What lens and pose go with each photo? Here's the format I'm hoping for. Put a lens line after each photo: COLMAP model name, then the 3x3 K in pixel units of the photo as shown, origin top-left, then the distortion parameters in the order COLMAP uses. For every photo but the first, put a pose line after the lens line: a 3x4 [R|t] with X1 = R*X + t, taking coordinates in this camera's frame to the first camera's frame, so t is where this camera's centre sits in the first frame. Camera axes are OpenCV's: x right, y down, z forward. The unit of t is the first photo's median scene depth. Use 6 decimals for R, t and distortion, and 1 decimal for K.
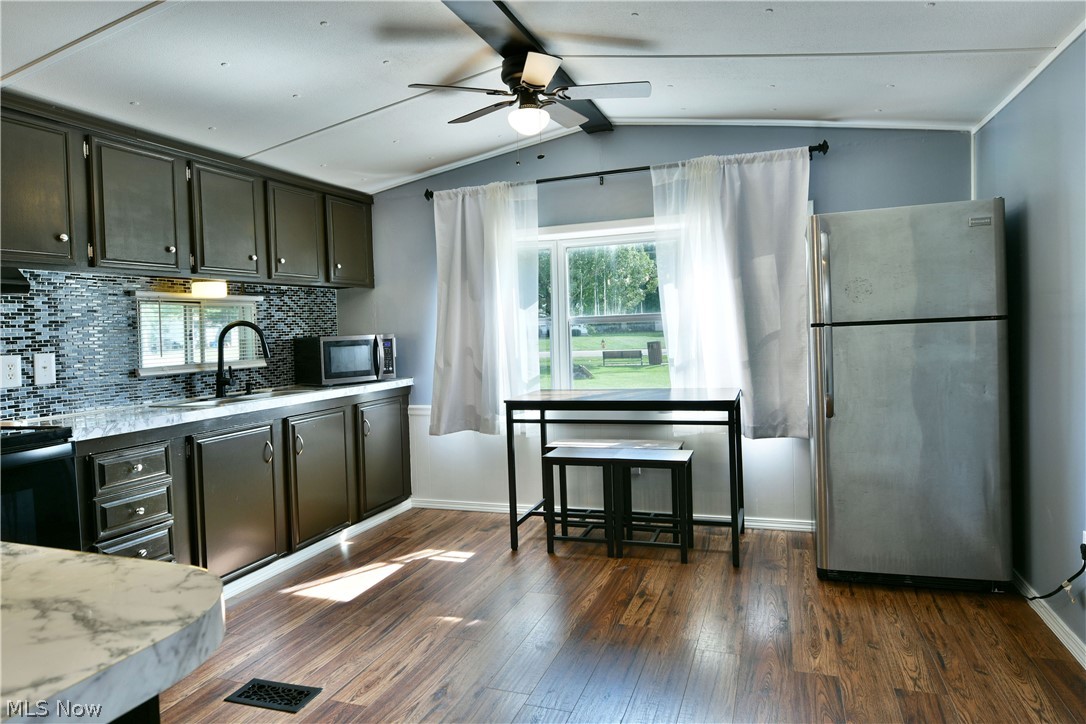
lens RADIAL K [[660.9, 0, 549.8], [0, 660.9, 364.9], [0, 0, 1]] dist [-0.019545, -0.000861]
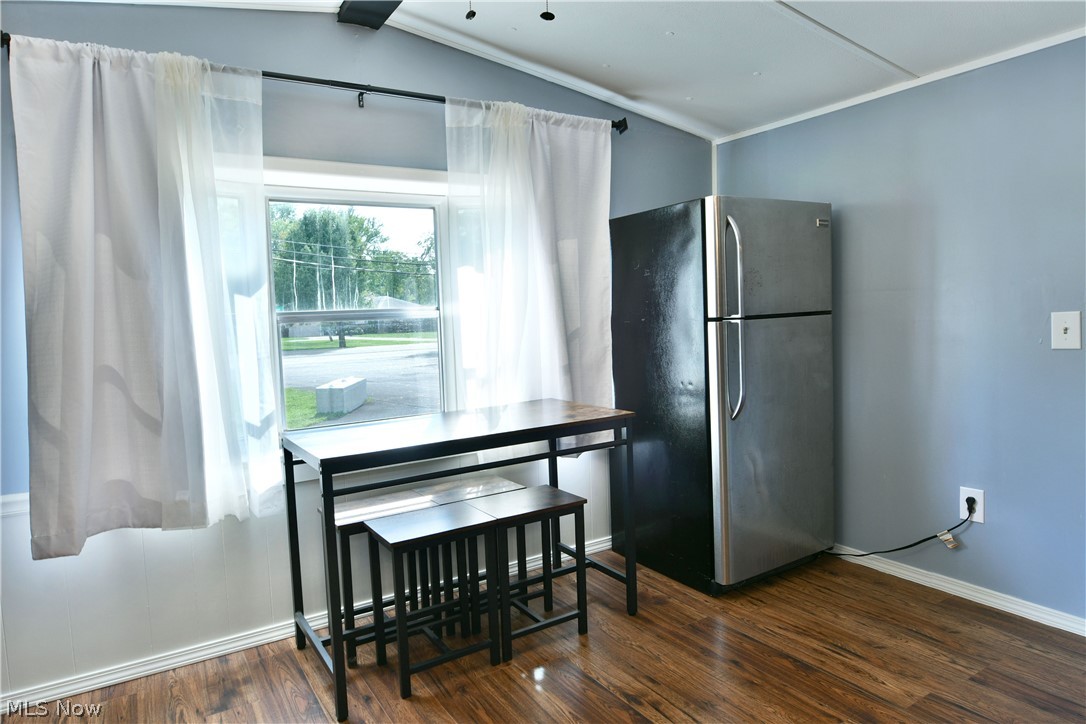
lens RADIAL K [[660.9, 0, 549.8], [0, 660.9, 364.9], [0, 0, 1]] dist [-0.019545, -0.000861]
pose [[0.618351, -0.050429, 0.784283, -0.372654], [0.052868, 0.998348, 0.022510, -0.025649], [-0.784122, 0.027544, 0.619995, 0.513865]]
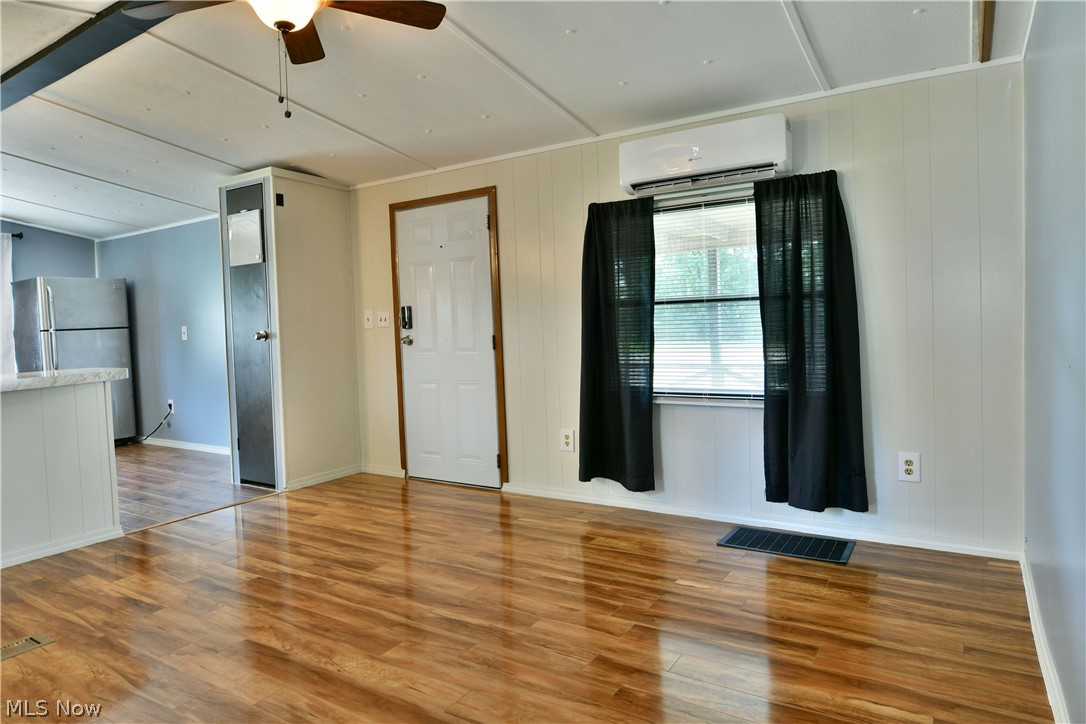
lens RADIAL K [[663.9, 0, 541.5], [0, 663.9, 349.9], [0, 0, 1]] dist [-0.019621, -0.000298]
pose [[0.236753, -0.017955, 0.971404, -1.005534], [0.077732, 0.996974, -0.000517, 0.099347], [-0.968455, 0.075632, 0.237432, -0.806795]]
